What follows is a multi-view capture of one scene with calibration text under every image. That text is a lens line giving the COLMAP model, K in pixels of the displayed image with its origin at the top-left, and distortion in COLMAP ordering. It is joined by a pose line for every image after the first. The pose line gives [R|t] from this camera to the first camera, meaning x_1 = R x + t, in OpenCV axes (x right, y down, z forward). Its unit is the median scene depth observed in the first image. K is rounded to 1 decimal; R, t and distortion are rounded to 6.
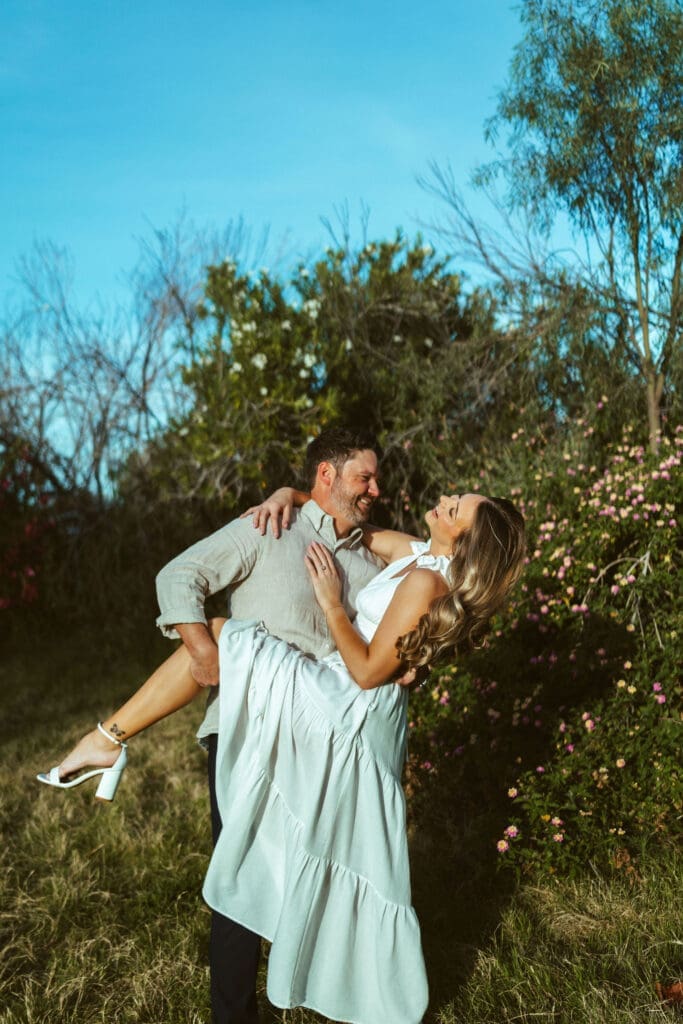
lens RADIAL K [[1016.7, 0, 341.5], [0, 1016.7, 512.0], [0, 0, 1]] dist [-0.009330, -0.004392]
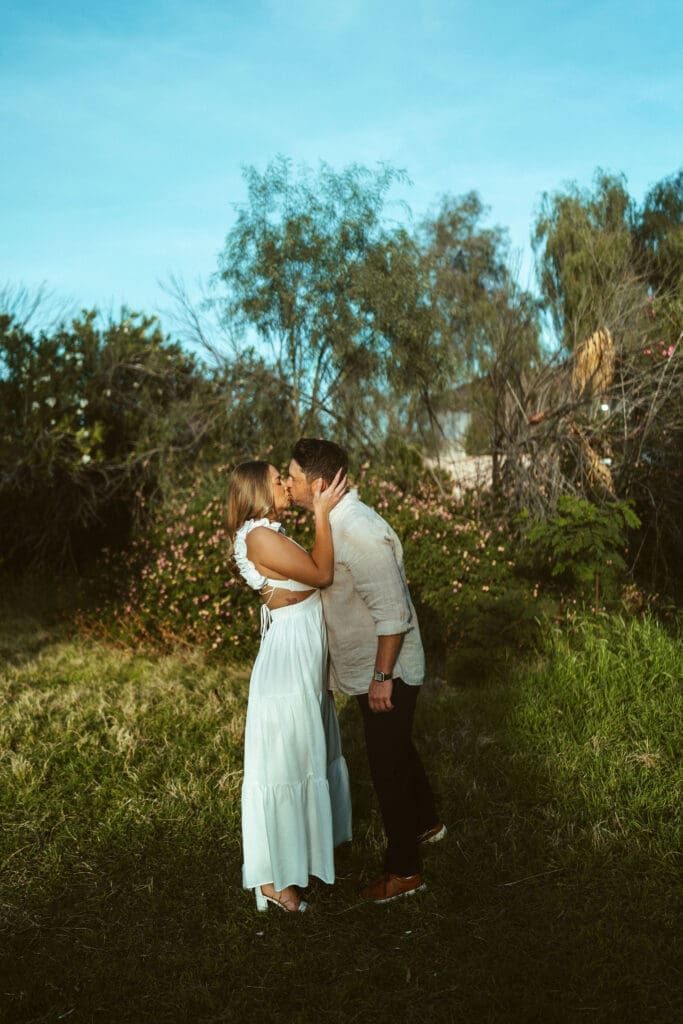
lens RADIAL K [[1125.3, 0, 340.4], [0, 1125.3, 540.7], [0, 0, 1]] dist [0.001474, -0.002473]
pose [[0.953873, 0.042788, 0.297145, -0.150647], [-0.051725, 0.998413, 0.022277, -0.003057], [-0.295721, -0.036619, 0.954572, -0.684378]]
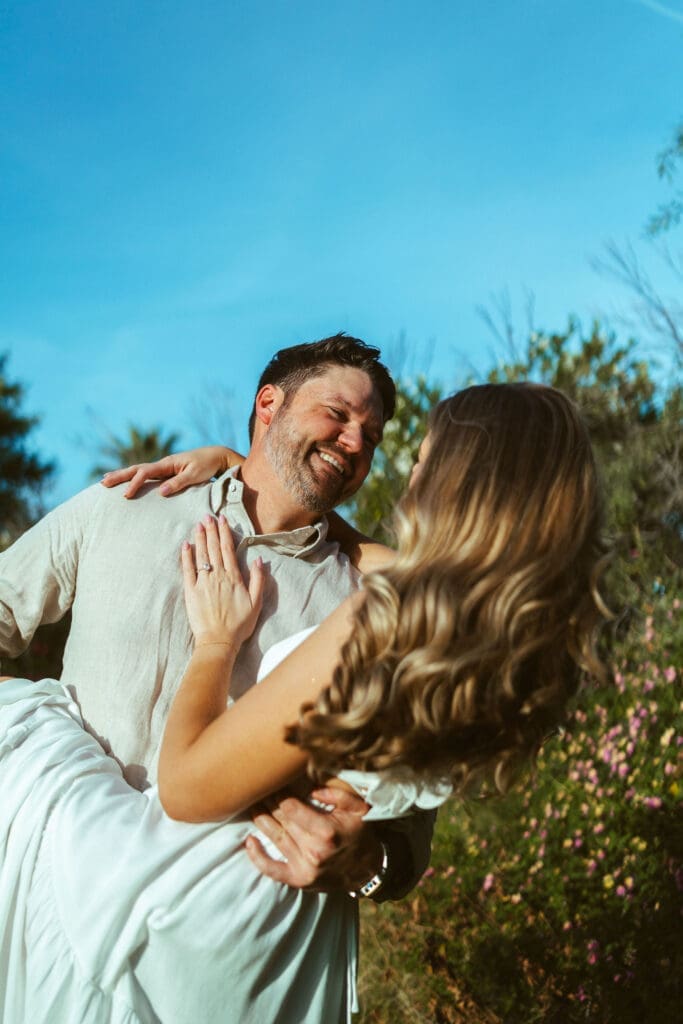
lens RADIAL K [[954.5, 0, 341.5], [0, 954.5, 512.0], [0, 0, 1]] dist [0.001771, -0.004633]
pose [[0.969293, -0.039522, -0.242710, 0.058759], [-0.008760, 0.980824, -0.194701, 0.045427], [0.245751, 0.190849, 0.950360, 0.215527]]
